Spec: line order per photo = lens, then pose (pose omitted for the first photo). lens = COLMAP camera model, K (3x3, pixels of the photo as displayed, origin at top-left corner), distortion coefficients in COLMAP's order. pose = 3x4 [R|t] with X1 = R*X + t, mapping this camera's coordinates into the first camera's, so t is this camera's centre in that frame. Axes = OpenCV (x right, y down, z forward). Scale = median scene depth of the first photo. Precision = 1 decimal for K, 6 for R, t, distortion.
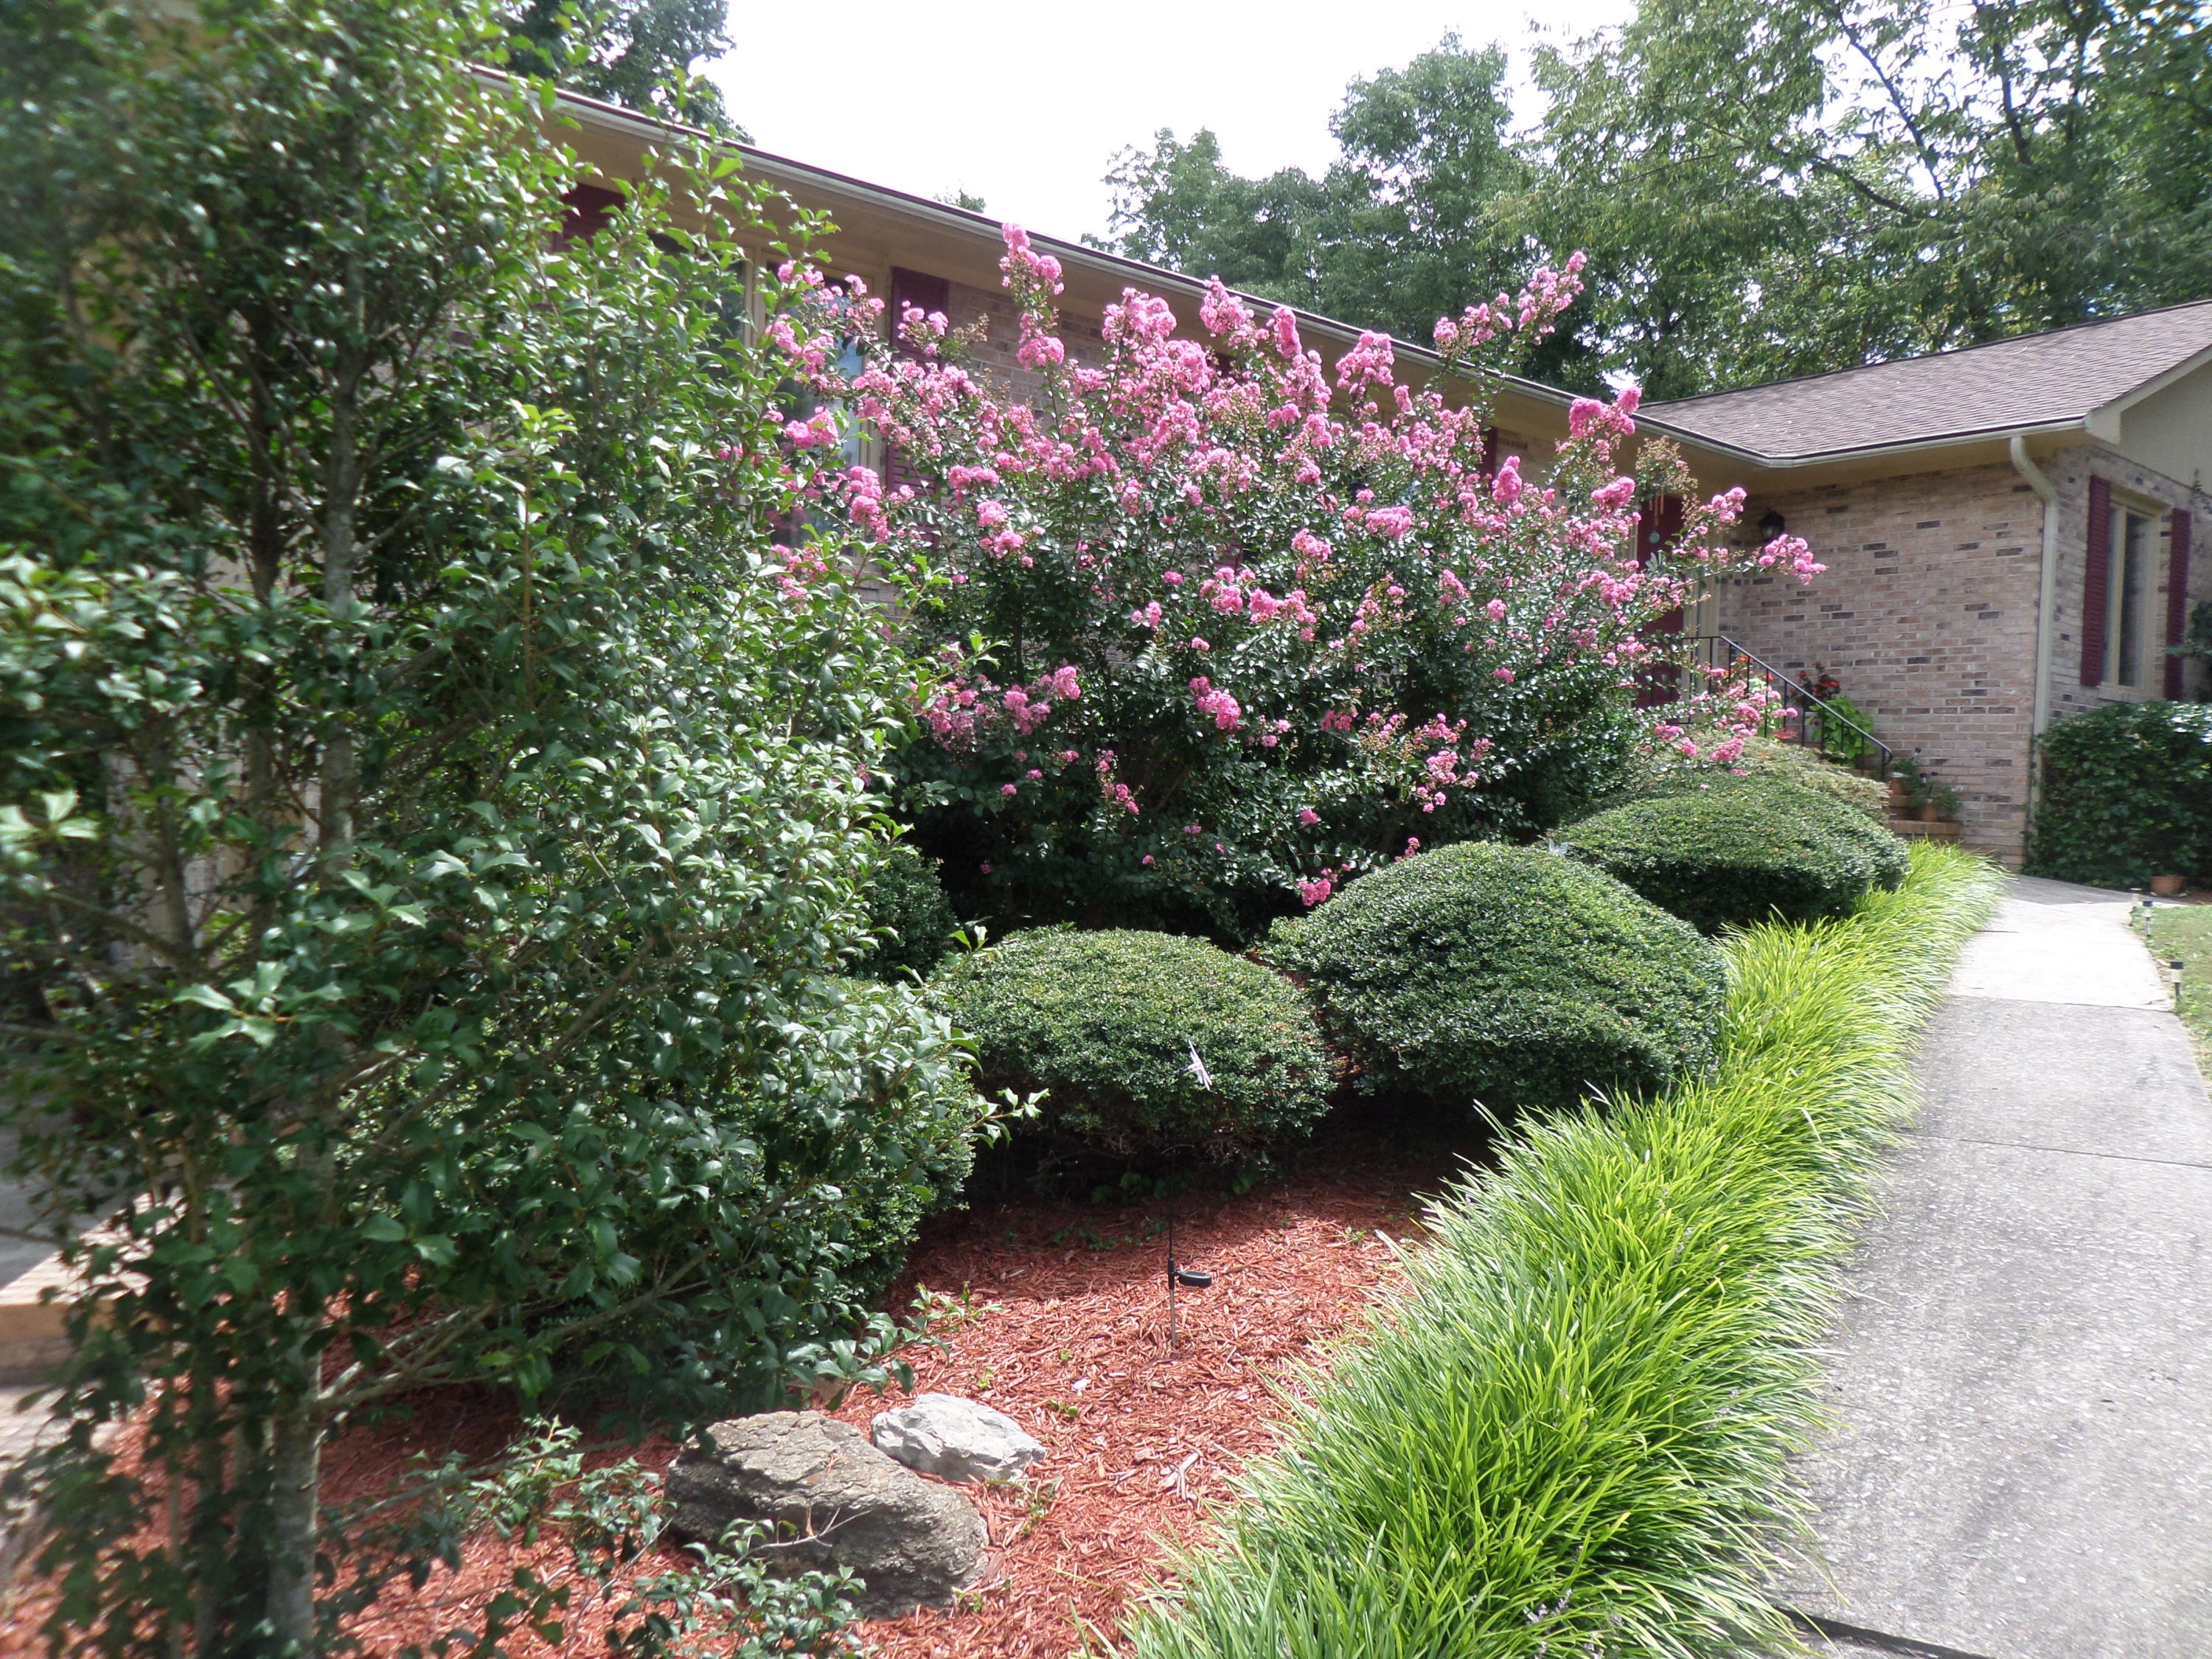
lens RADIAL K [[1573.6, 0, 1102.0], [0, 1573.6, 826.6], [0, 0, 1]] dist [-0.017310, 0.007346]
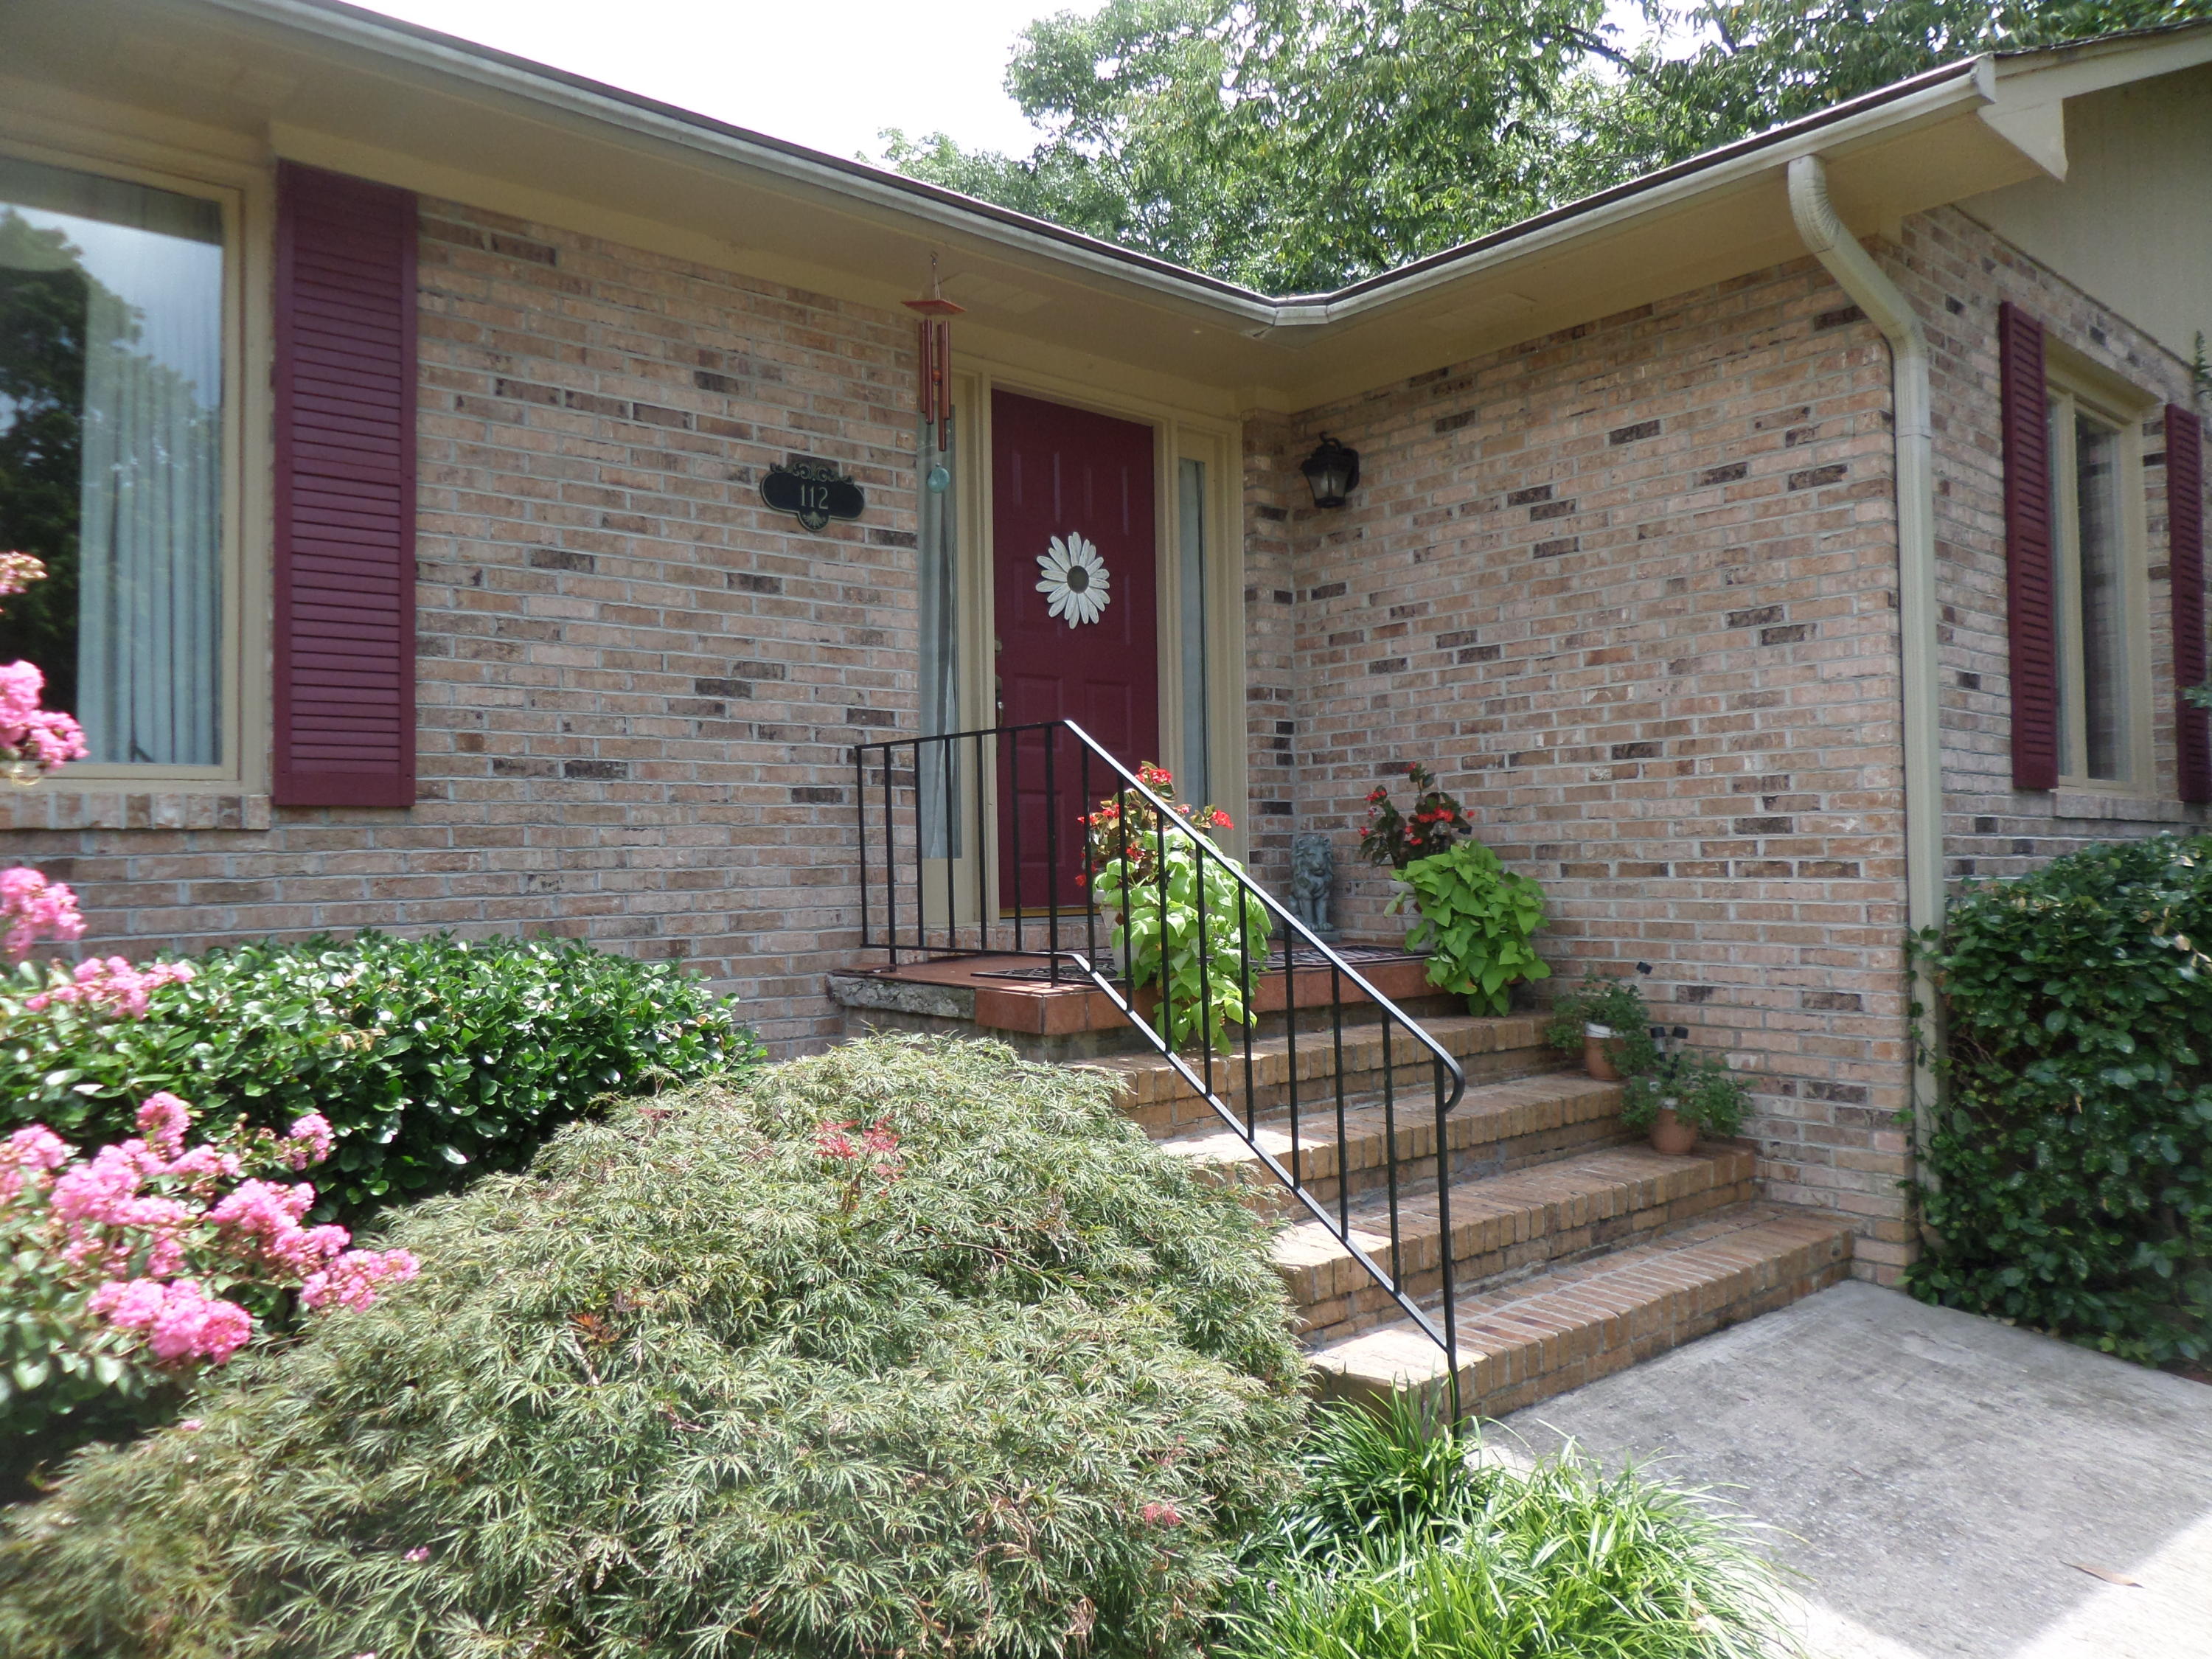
lens RADIAL K [[1573.6, 0, 1109.5], [0, 1573.6, 828.1], [0, 0, 1]] dist [-0.017310, 0.007346]
pose [[0.997742, -0.046983, 0.047999, 0.364860], [0.049576, 0.997290, -0.054350, -0.070604], [-0.045316, 0.056607, 0.997368, 0.596007]]
